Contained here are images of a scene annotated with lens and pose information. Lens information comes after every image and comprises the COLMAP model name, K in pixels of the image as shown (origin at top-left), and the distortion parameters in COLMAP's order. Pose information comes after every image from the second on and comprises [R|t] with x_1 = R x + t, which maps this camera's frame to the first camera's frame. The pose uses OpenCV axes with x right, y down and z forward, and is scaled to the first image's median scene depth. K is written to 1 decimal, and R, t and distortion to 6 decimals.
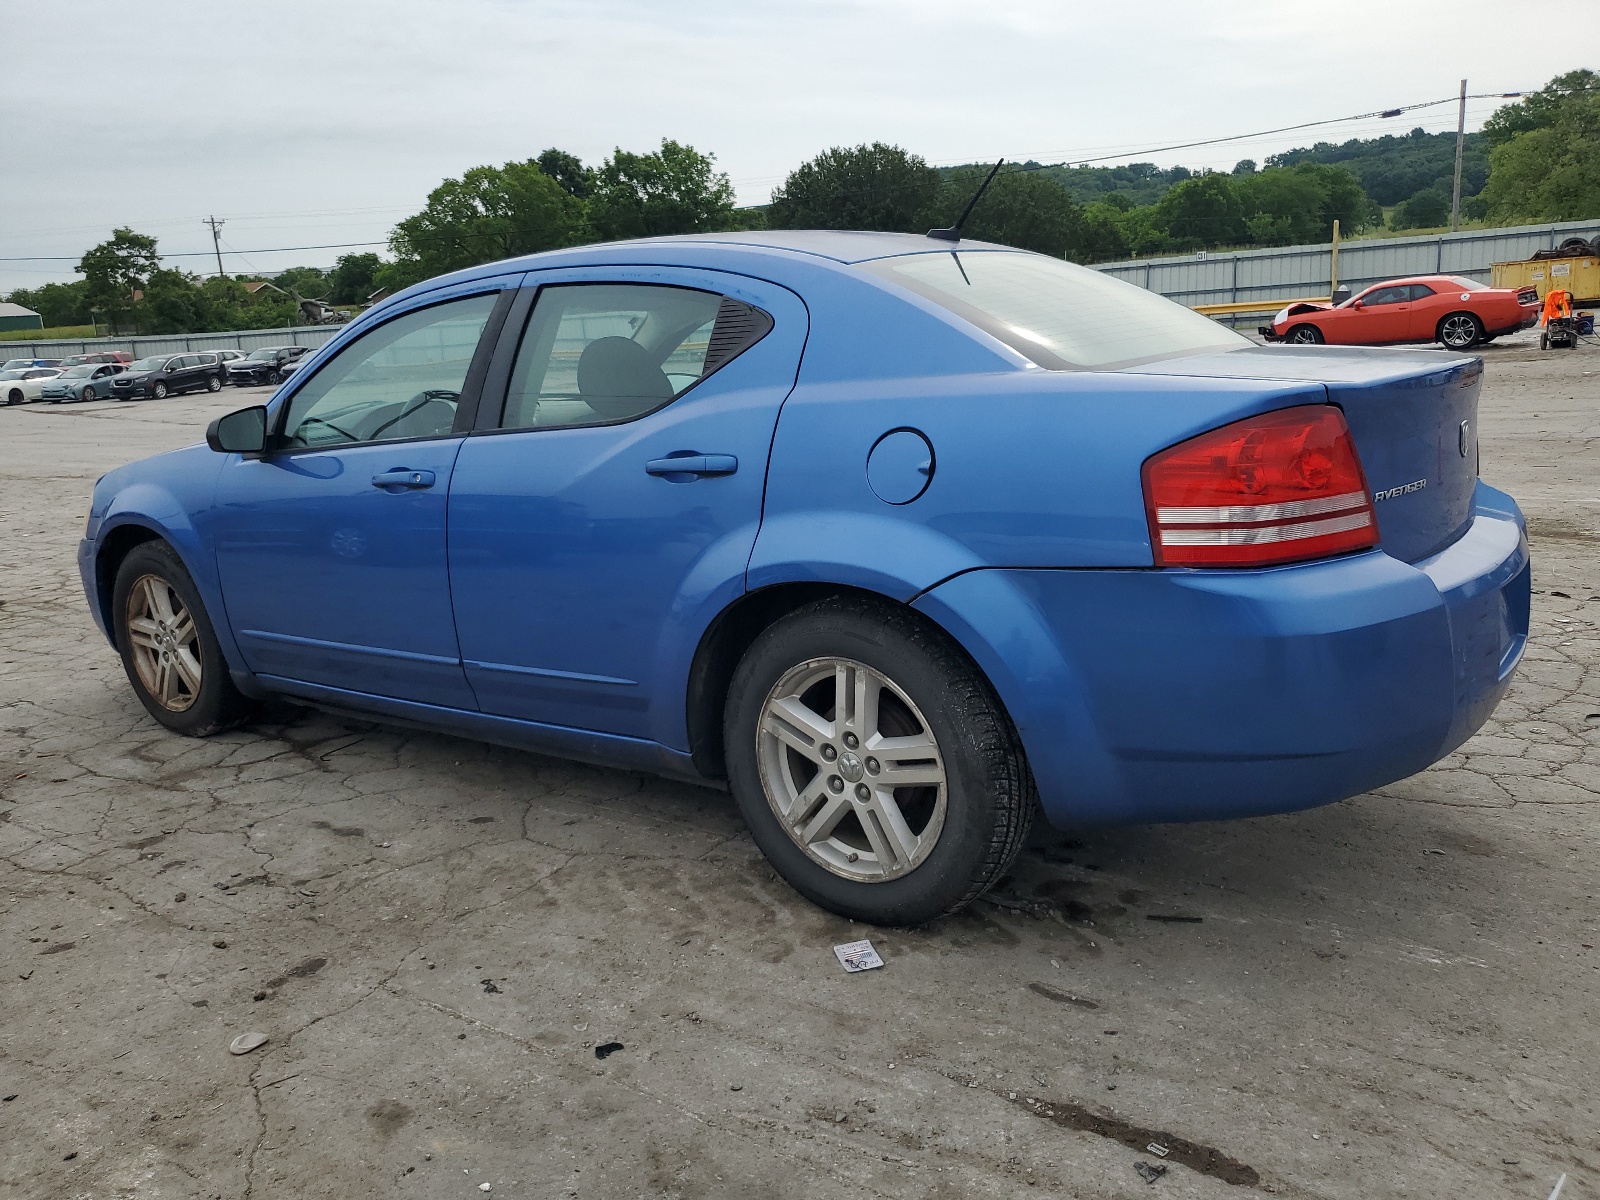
lens RADIAL K [[1303.9, 0, 787.1], [0, 1303.9, 602.0], [0, 0, 1]] dist [-0.014278, 0.082476]
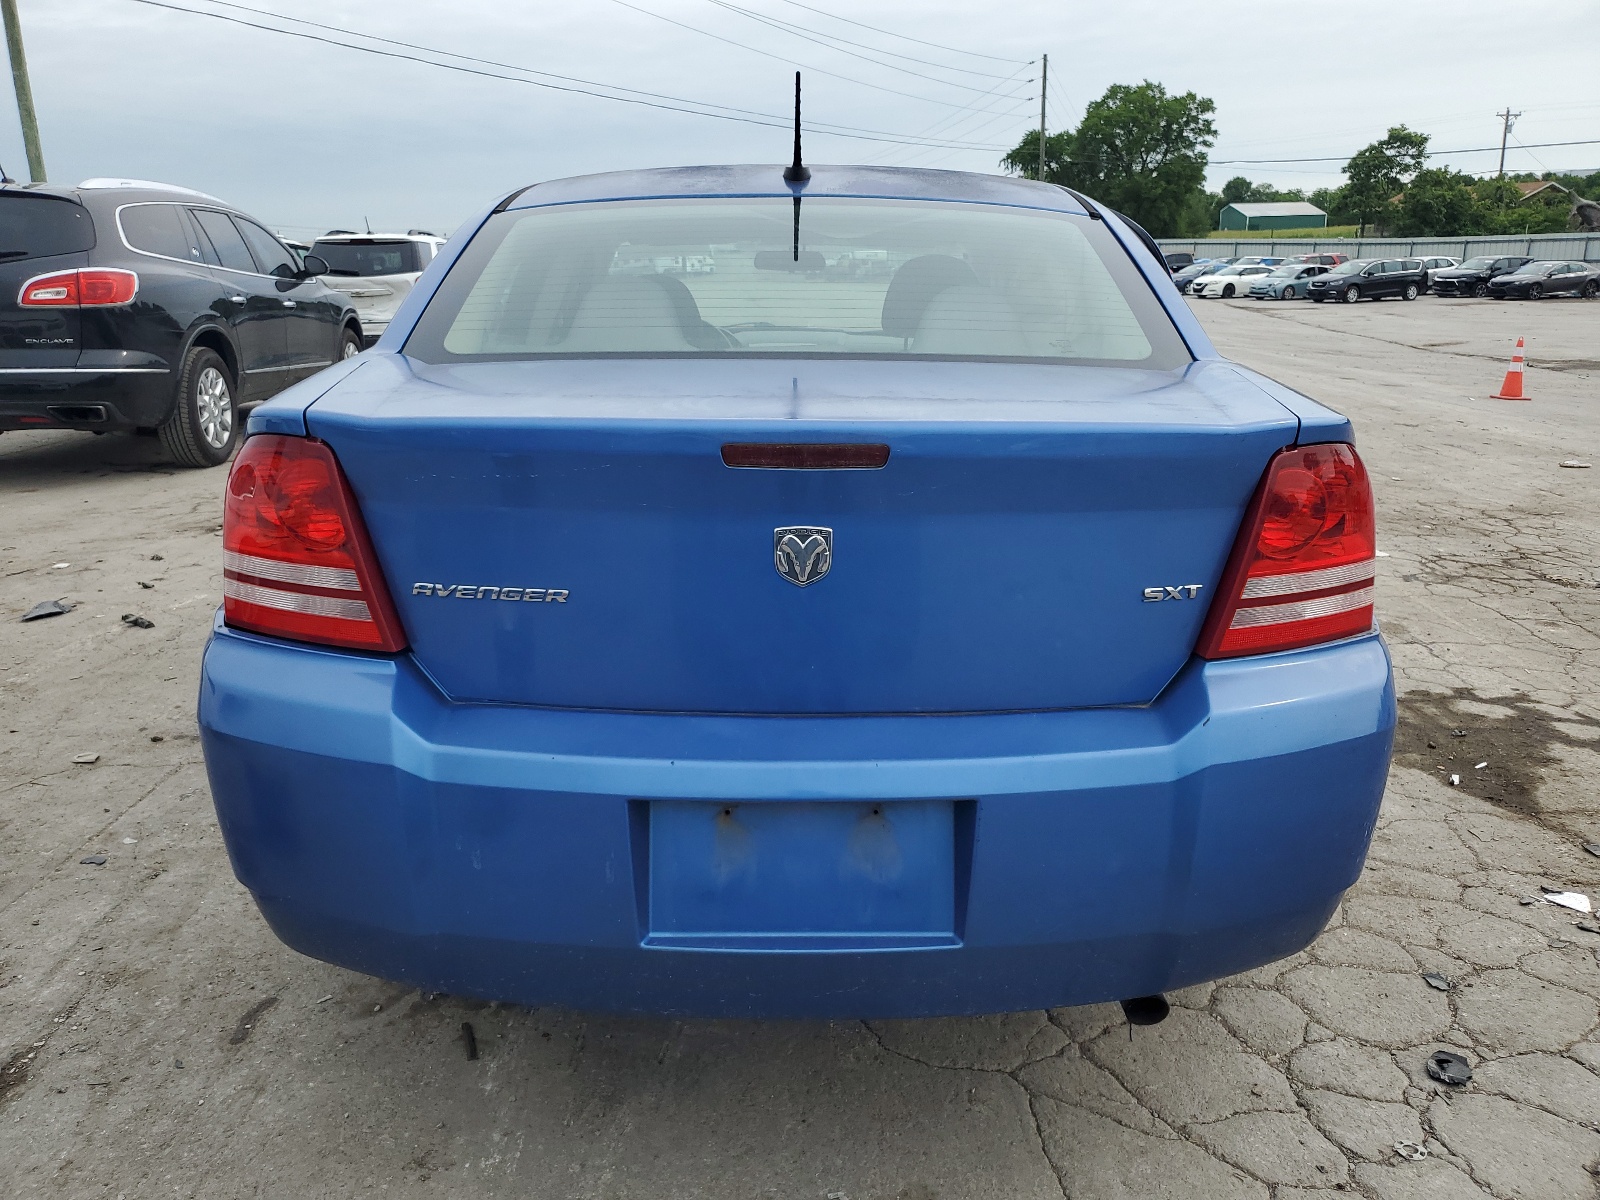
lens RADIAL K [[1303.9, 0, 787.1], [0, 1303.9, 602.0], [0, 0, 1]] dist [-0.014278, 0.082476]
pose [[0.583377, 0.263771, -0.768177, 0.089584], [-0.207104, 0.962842, 0.173332, -0.018830], [0.785353, 0.057975, 0.616328, 0.059232]]
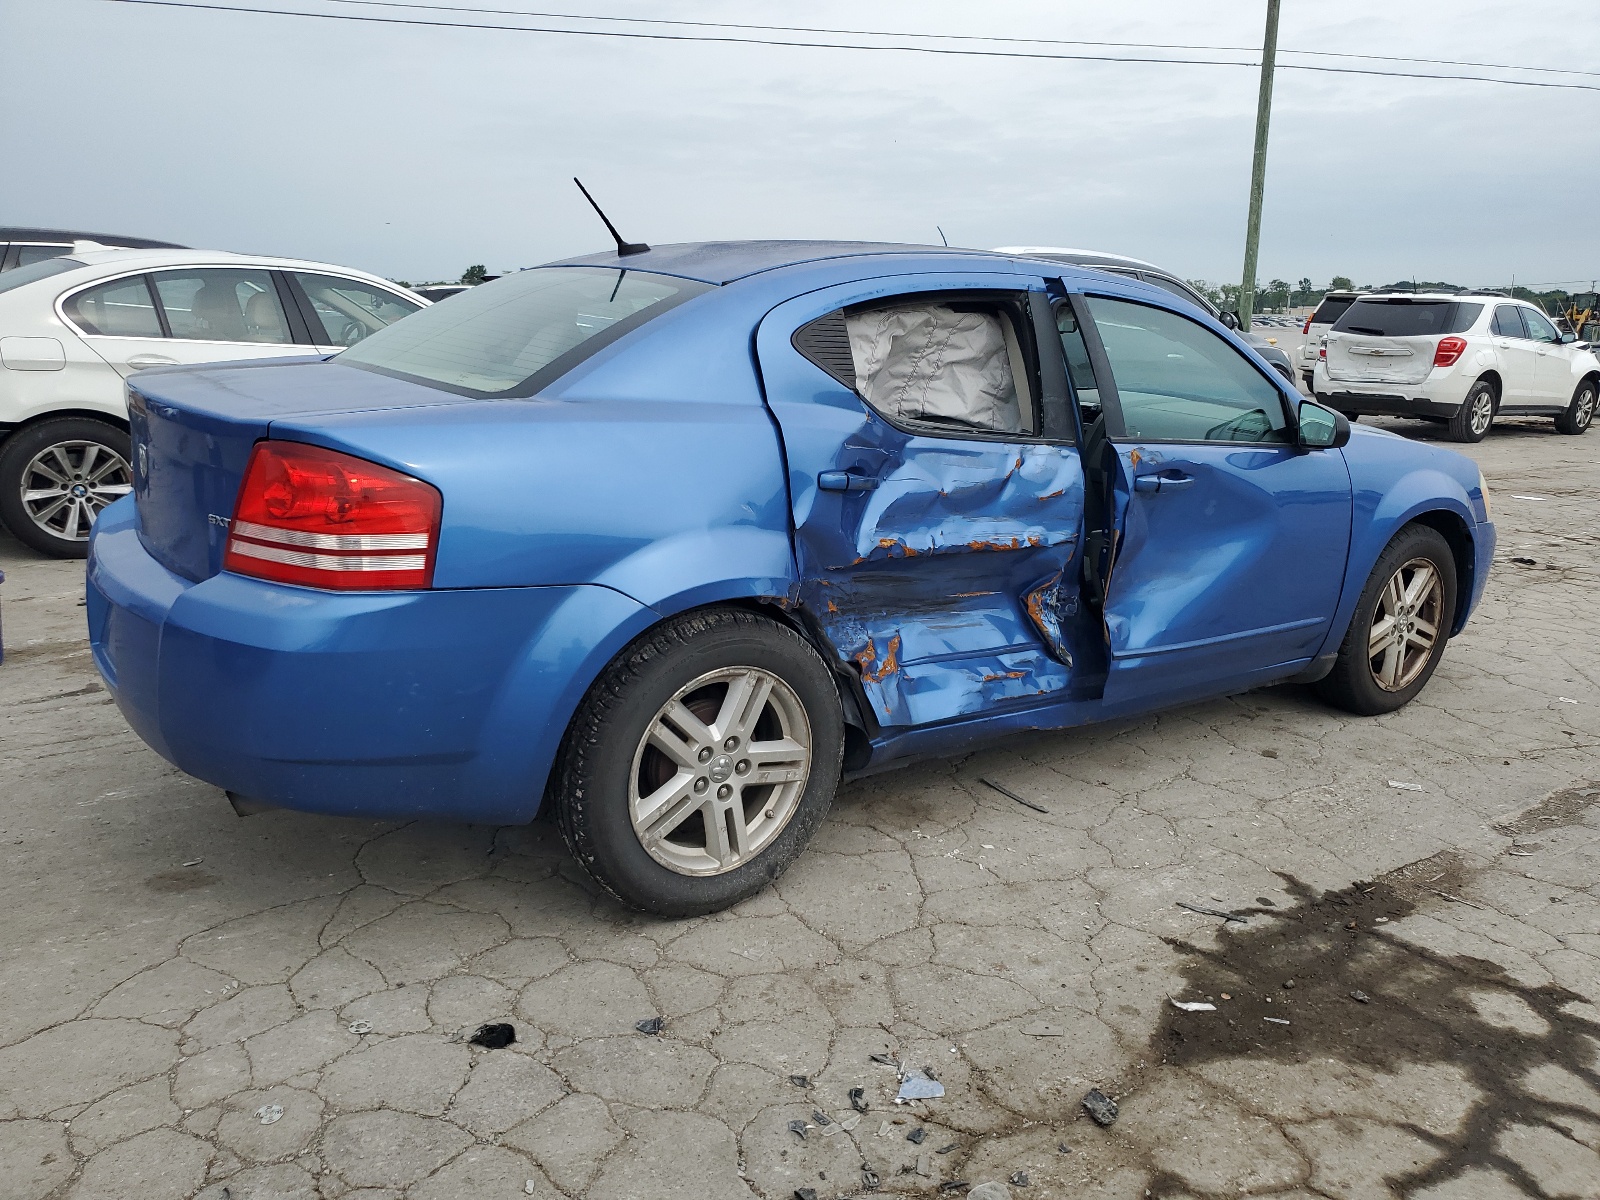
lens RADIAL K [[1303.9, 0, 787.1], [0, 1303.9, 602.0], [0, 0, 1]] dist [-0.014278, 0.082476]
pose [[-0.348261, 0.264310, -0.899363, 0.682783], [-0.212734, 0.912108, 0.350433, -0.521207], [0.912940, 0.313367, -0.261424, 1.994665]]
